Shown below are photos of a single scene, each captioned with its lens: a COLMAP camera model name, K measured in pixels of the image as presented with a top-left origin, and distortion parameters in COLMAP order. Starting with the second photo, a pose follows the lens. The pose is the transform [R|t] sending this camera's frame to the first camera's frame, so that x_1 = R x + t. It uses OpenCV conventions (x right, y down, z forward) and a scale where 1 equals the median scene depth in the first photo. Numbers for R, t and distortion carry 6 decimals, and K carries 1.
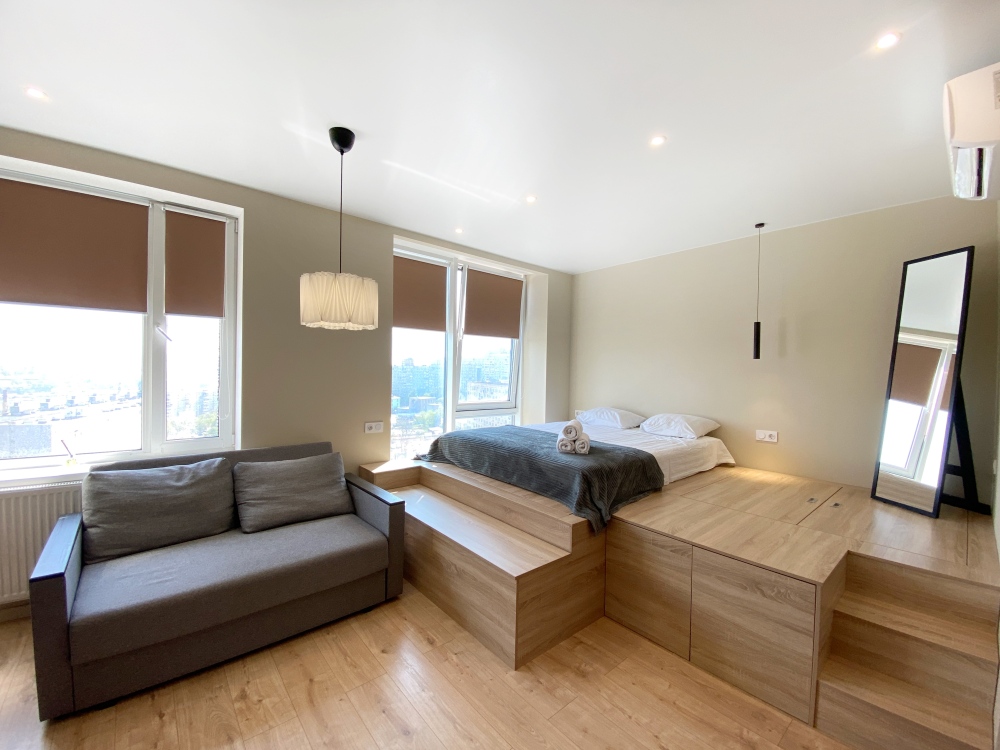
lens RADIAL K [[405.2, 0, 496.5], [0, 405.2, 376.6], [0, 0, 1]] dist [0.019970, -0.020391]
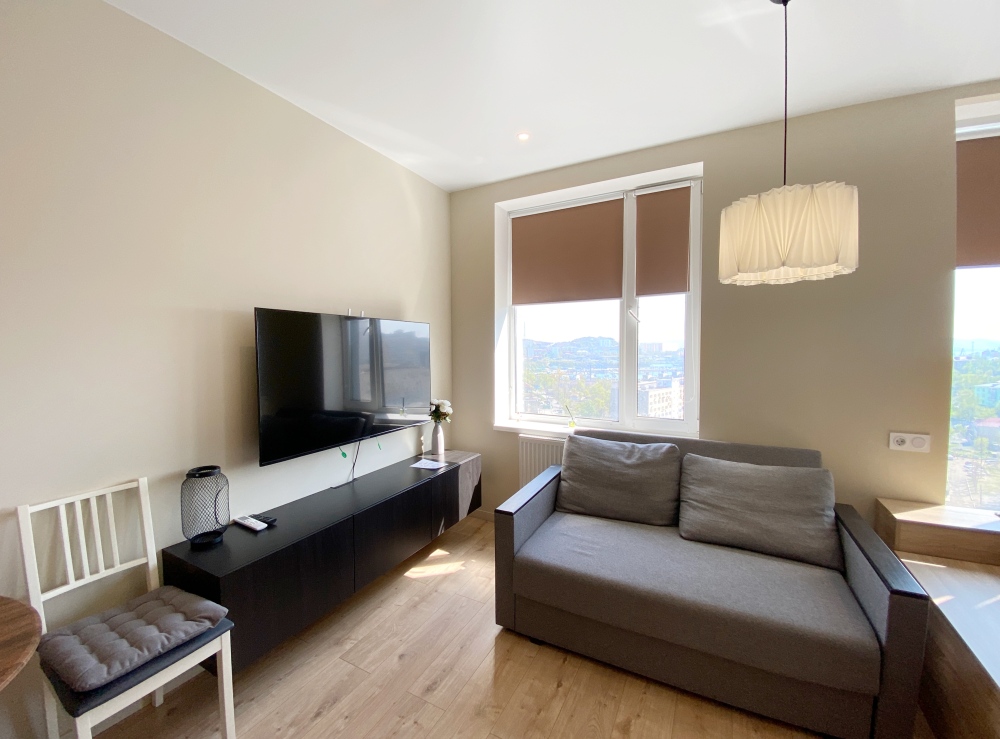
lens RADIAL K [[406.8, 0, 492.1], [0, 406.8, 364.5], [0, 0, 1]] dist [0.020027, -0.024129]
pose [[0.357702, 0.021052, -0.933599, 0.039313], [-0.001922, 0.999760, 0.021808, 0.000119], [0.933834, -0.006007, 0.357656, 0.285832]]
